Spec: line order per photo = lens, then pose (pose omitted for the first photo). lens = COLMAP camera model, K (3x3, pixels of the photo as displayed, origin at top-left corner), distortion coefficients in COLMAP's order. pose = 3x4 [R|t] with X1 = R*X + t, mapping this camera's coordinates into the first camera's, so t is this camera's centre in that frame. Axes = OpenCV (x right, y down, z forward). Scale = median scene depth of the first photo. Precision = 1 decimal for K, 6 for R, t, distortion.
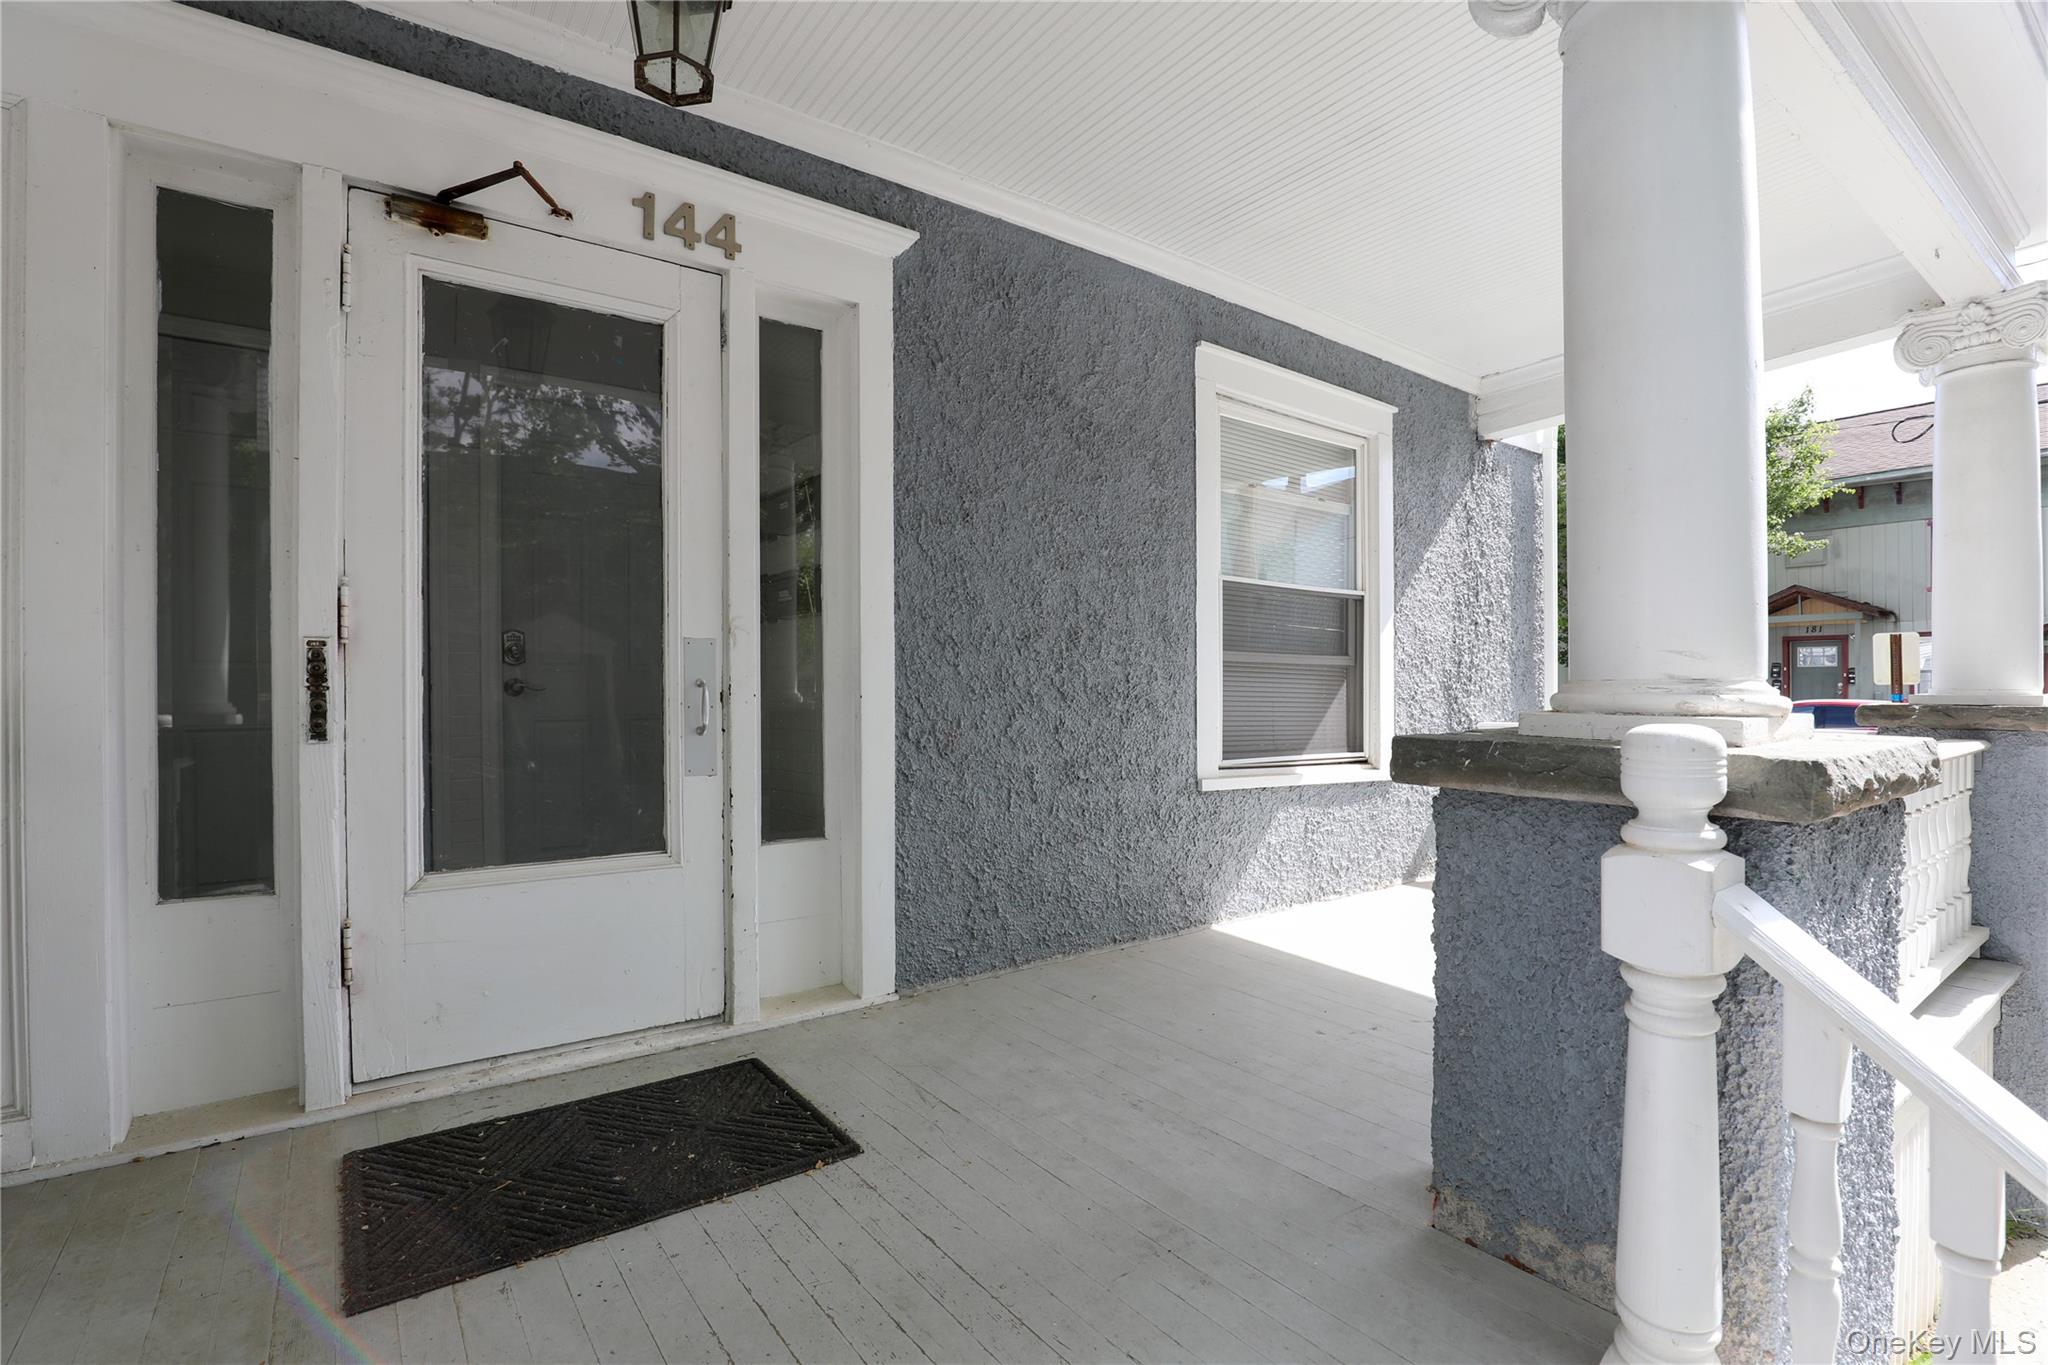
lens RADIAL K [[954.8, 0, 1012.2], [0, 954.8, 693.6], [0, 0, 1]] dist [-0.038964, 0.009081]
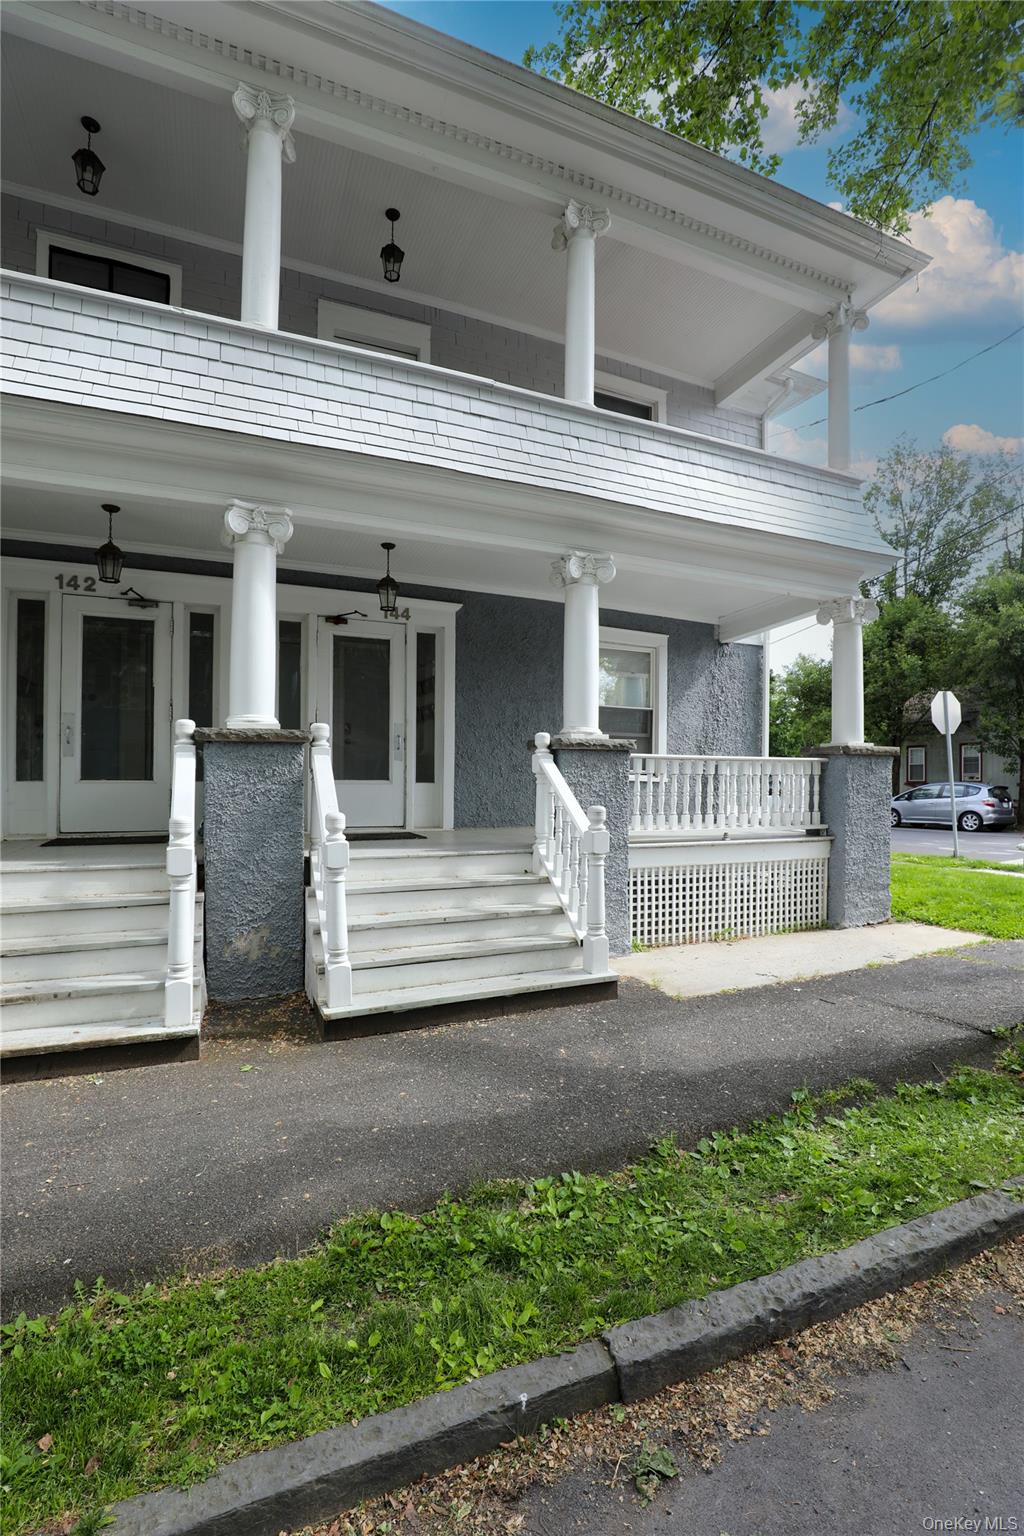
lens RADIAL K [[716.1, 0, 511.6], [0, 716.1, 779.2], [0, 0, 1]] dist [-0.038964, 0.009081]
pose [[0.976268, 0.011787, -0.216247, 0.626449], [-0.013051, 0.999905, -0.004416, 0.145471], [0.216174, 0.007133, 0.976329, -1.439503]]
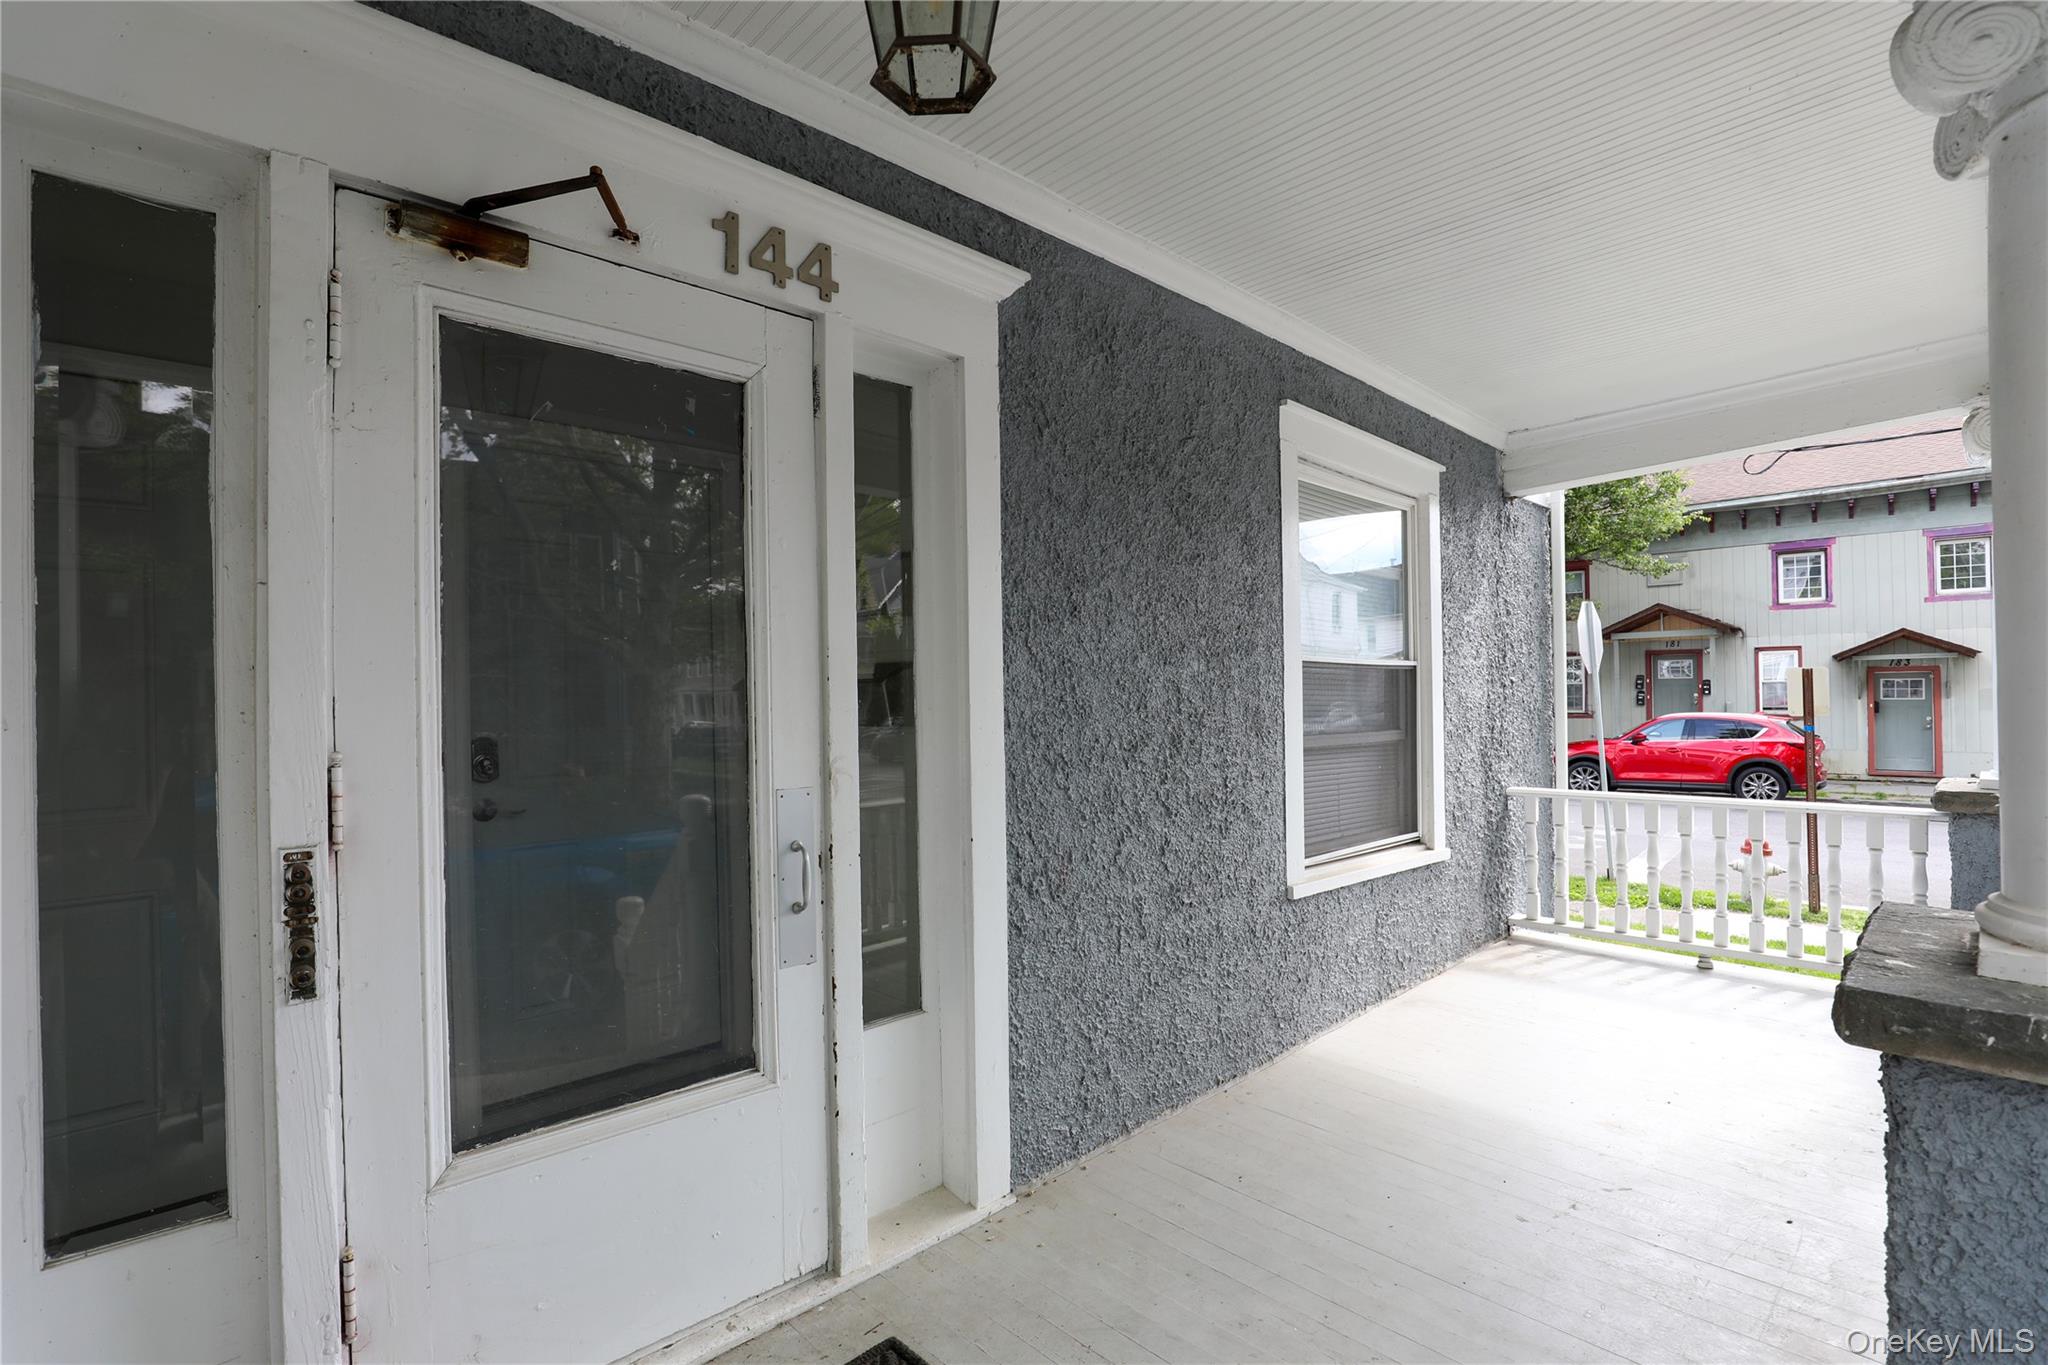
lens RADIAL K [[954.8, 0, 1017.4], [0, 954.8, 687.6], [0, 0, 1]] dist [-0.038964, 0.009081]
pose [[0.991004, -0.008361, 0.133573, -0.221914], [0.009459, 0.999926, -0.007592, -0.117268], [-0.133499, 0.008788, 0.991010, 0.180471]]
